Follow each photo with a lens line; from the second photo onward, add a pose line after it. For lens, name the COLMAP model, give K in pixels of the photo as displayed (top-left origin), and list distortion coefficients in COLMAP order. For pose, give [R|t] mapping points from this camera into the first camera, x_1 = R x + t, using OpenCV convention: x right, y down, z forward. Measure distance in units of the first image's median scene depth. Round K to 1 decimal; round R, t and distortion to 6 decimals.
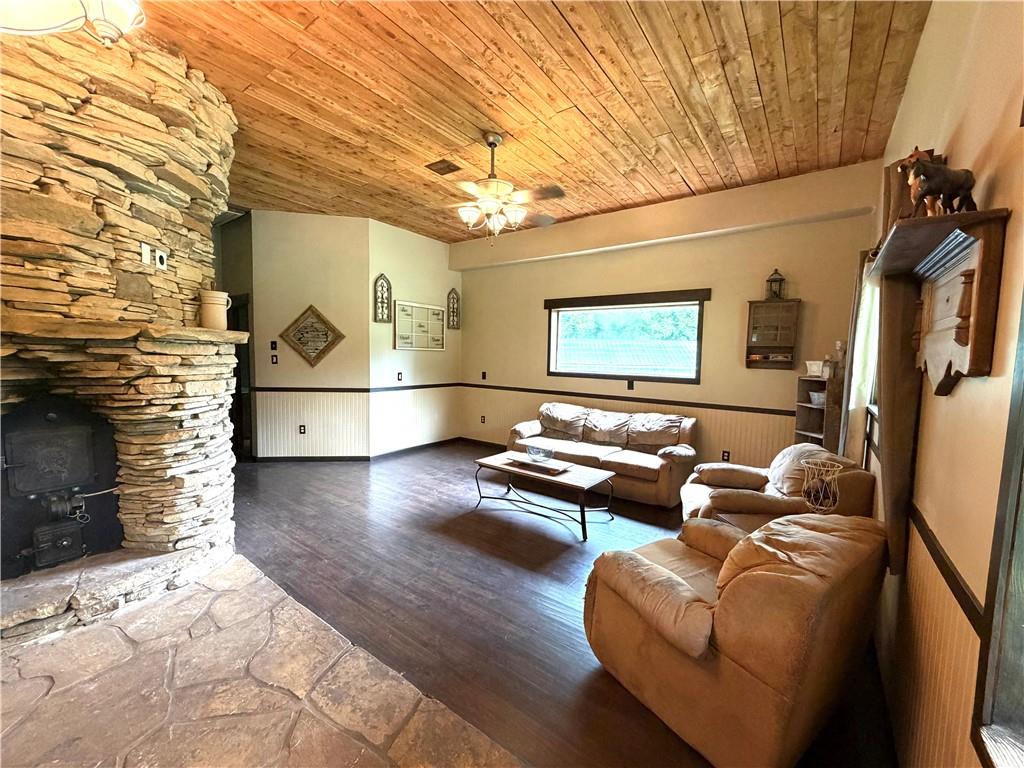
lens RADIAL K [[407.6, 0, 510.2], [0, 407.6, 384.7], [0, 0, 1]] dist [-0.001542, -0.000074]
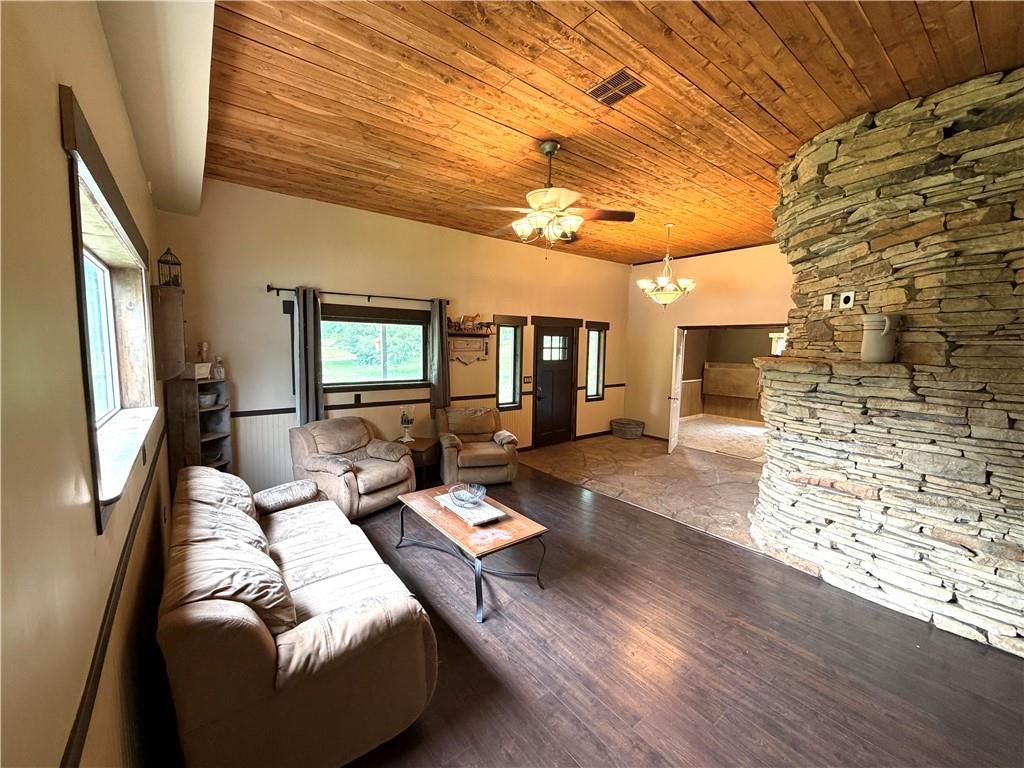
lens RADIAL K [[407.6, 0, 513.5], [0, 407.6, 381.5], [0, 0, 1]] dist [-0.001542, -0.000074]
pose [[-0.965082, -0.061326, 0.254668, -0.257791], [-0.017943, 0.985402, 0.169295, -0.242371], [-0.261333, 0.158814, -0.952094, 2.195316]]
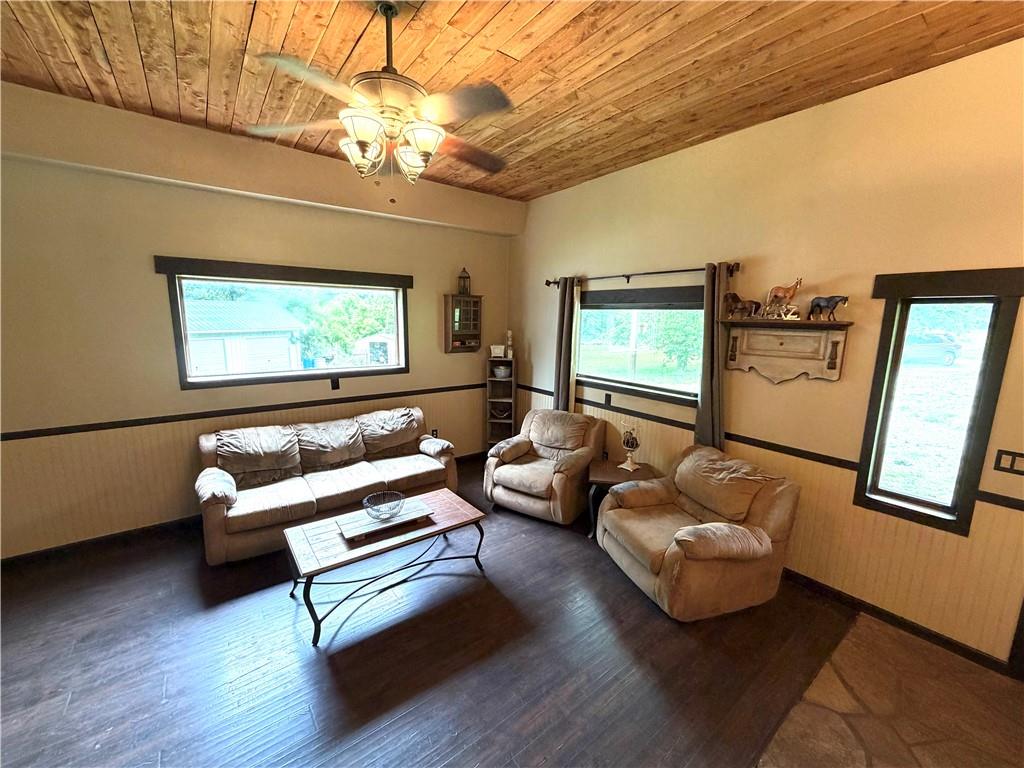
lens RADIAL K [[407.6, 0, 506.5], [0, 407.6, 384.3], [0, 0, 1]] dist [-0.001542, -0.000074]
pose [[0.273352, -0.175927, 0.945689, -0.658228], [0.062886, 0.984298, 0.164932, -0.191999], [-0.959856, 0.014386, 0.280124, 0.766009]]
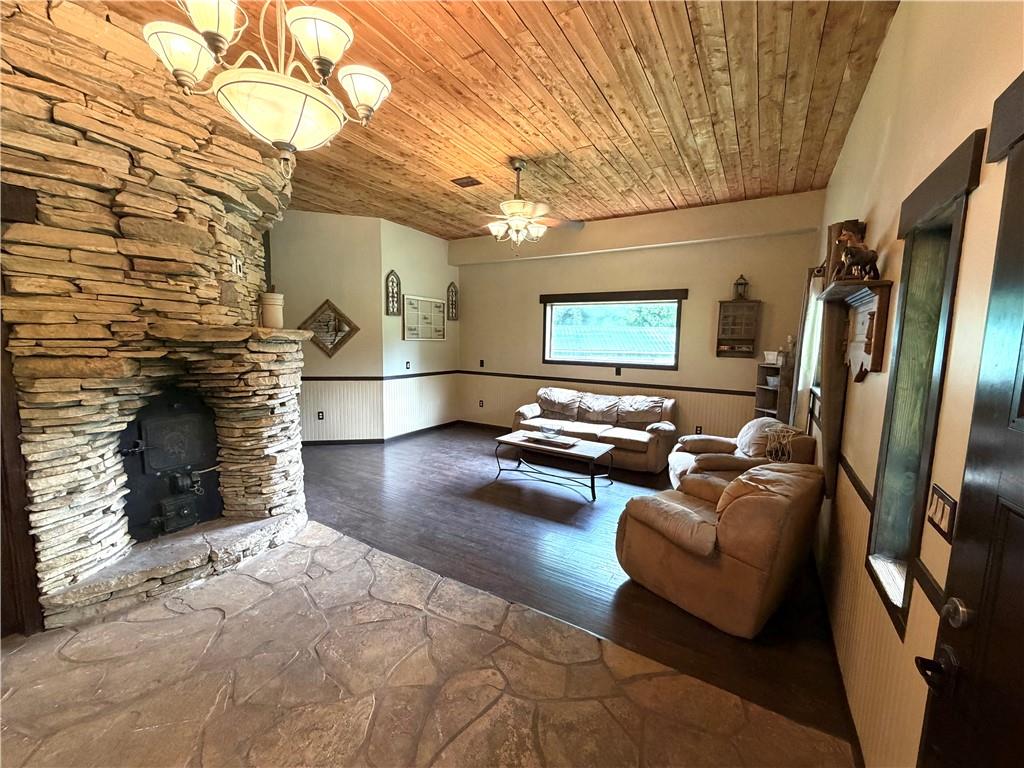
lens RADIAL K [[407.6, 0, 510.1], [0, 407.6, 384.6], [0, 0, 1]] dist [-0.001542, -0.000074]
pose [[0.995813, -0.012700, 0.090528, -0.195799], [0.009170, 0.999185, 0.039305, -0.016997], [-0.090953, -0.038311, 0.995118, -0.204951]]
